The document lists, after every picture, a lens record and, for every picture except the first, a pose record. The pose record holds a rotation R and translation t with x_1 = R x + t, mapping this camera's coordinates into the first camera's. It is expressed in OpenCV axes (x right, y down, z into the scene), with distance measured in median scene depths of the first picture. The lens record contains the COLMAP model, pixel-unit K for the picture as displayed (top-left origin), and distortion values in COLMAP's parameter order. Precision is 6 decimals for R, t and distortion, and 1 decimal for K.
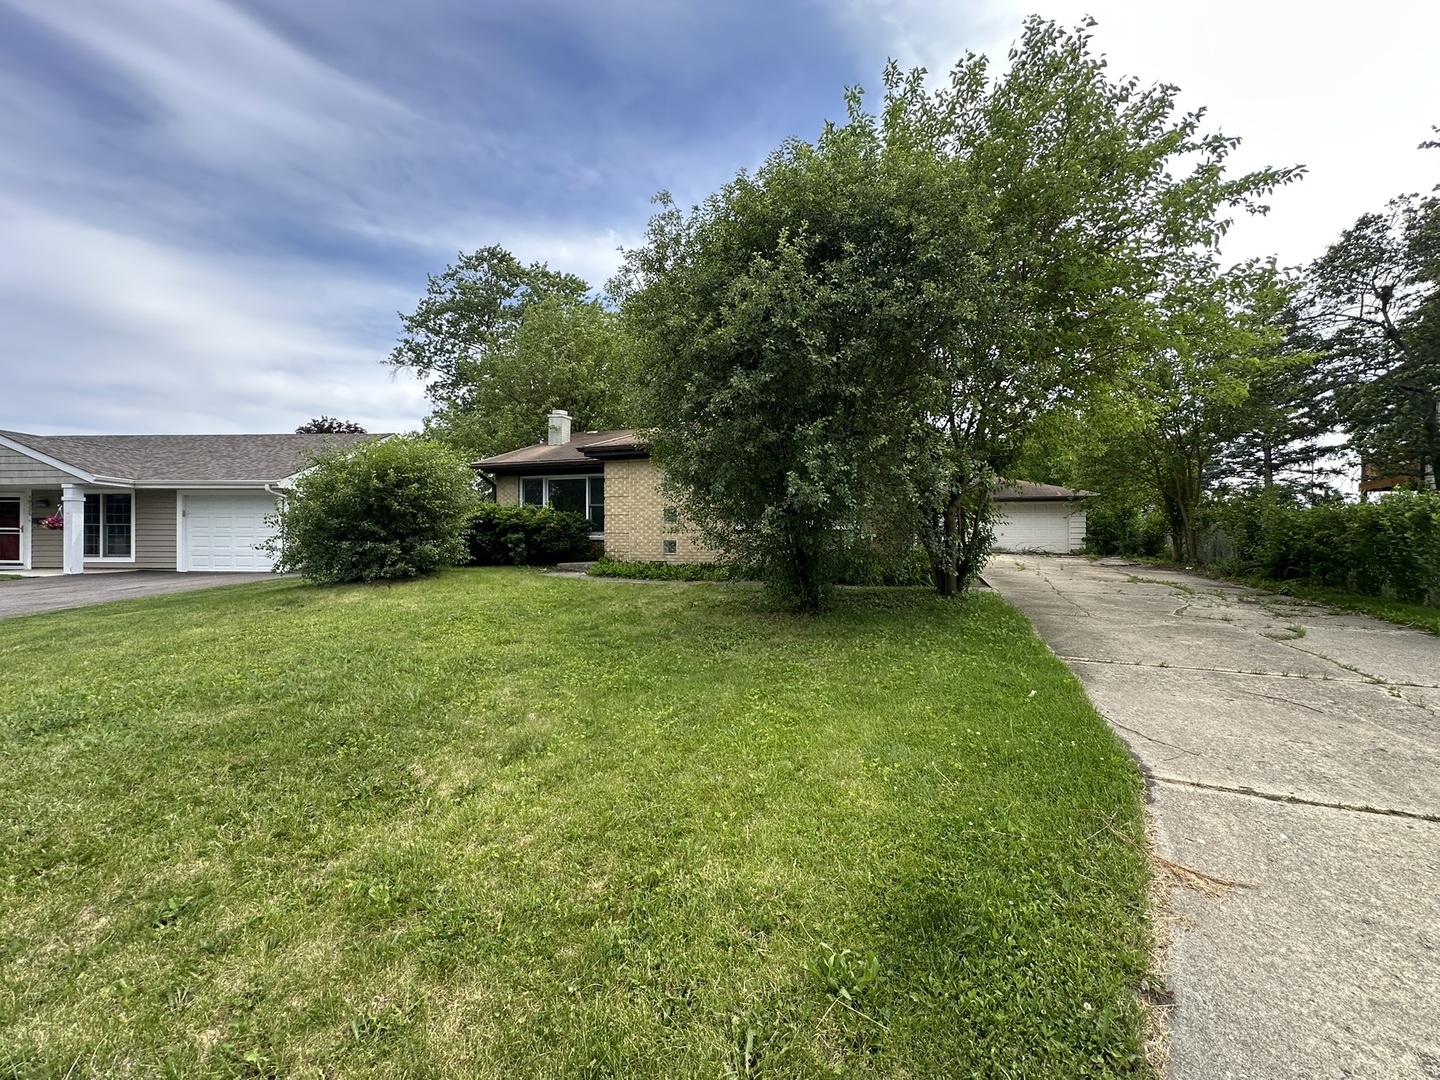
lens RADIAL K [[577.6, 0, 720.0], [0, 577.6, 540.0], [0, 0, 1]] dist [0.000512, 0.000359]
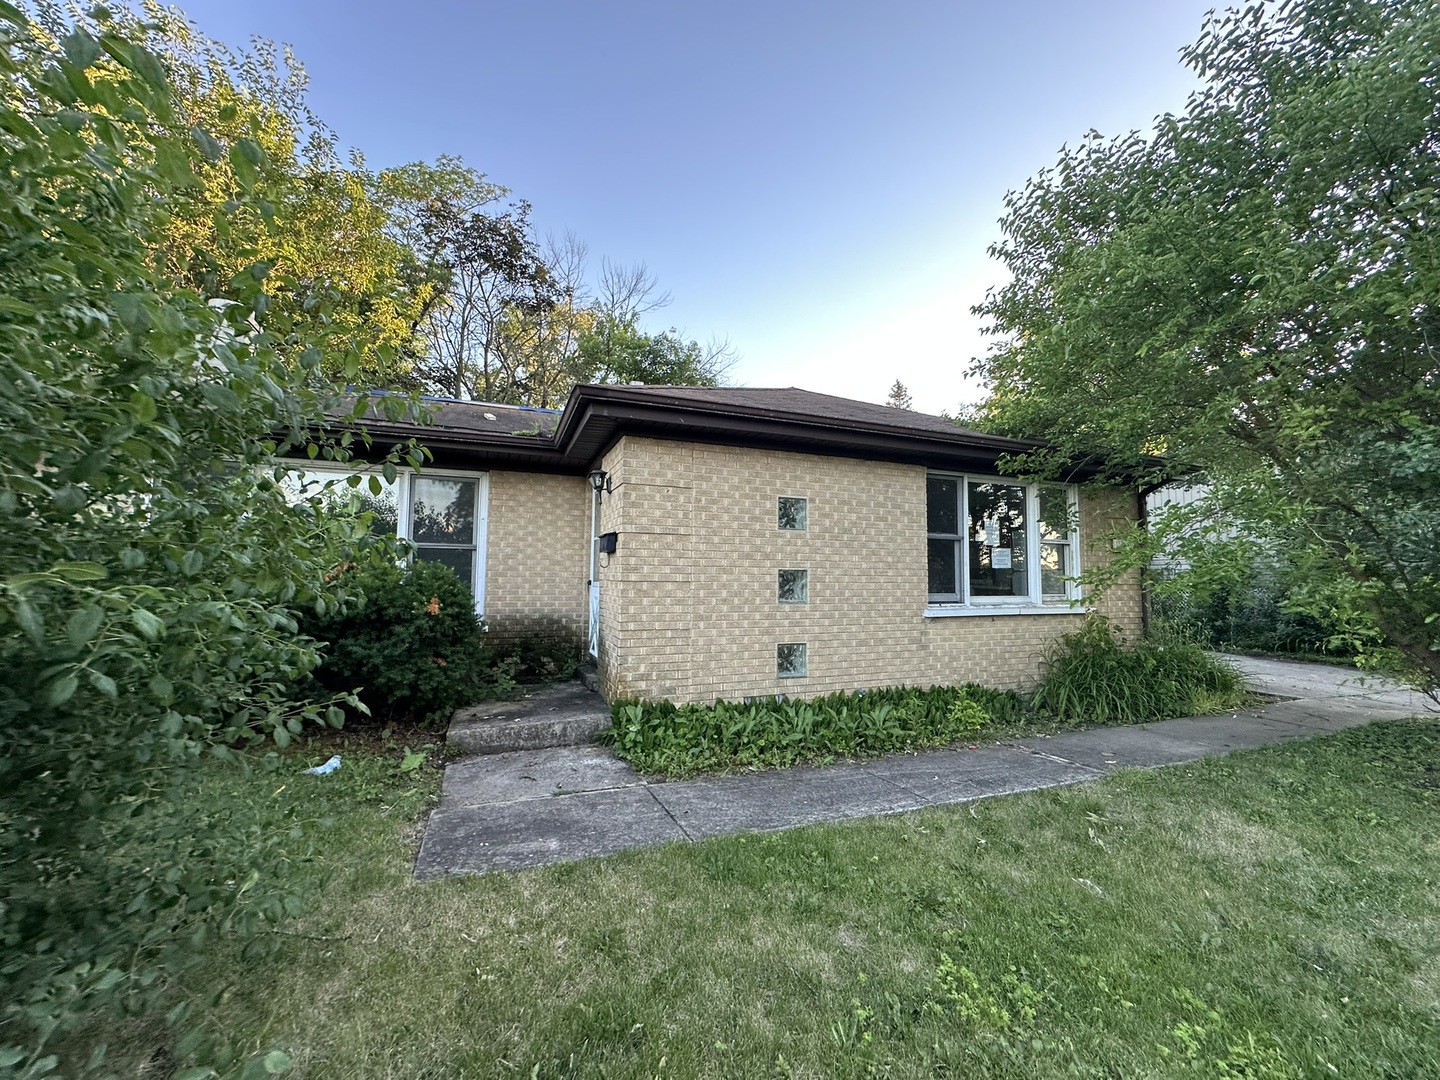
lens RADIAL K [[577.6, 0, 720.0], [0, 577.6, 540.0], [0, 0, 1]] dist [0.000512, 0.000359]
pose [[0.774064, 0.048964, 0.631212, -0.289852], [-0.009283, 0.997775, -0.066015, -0.034255], [-0.633040, 0.045240, 0.772796, 0.501843]]
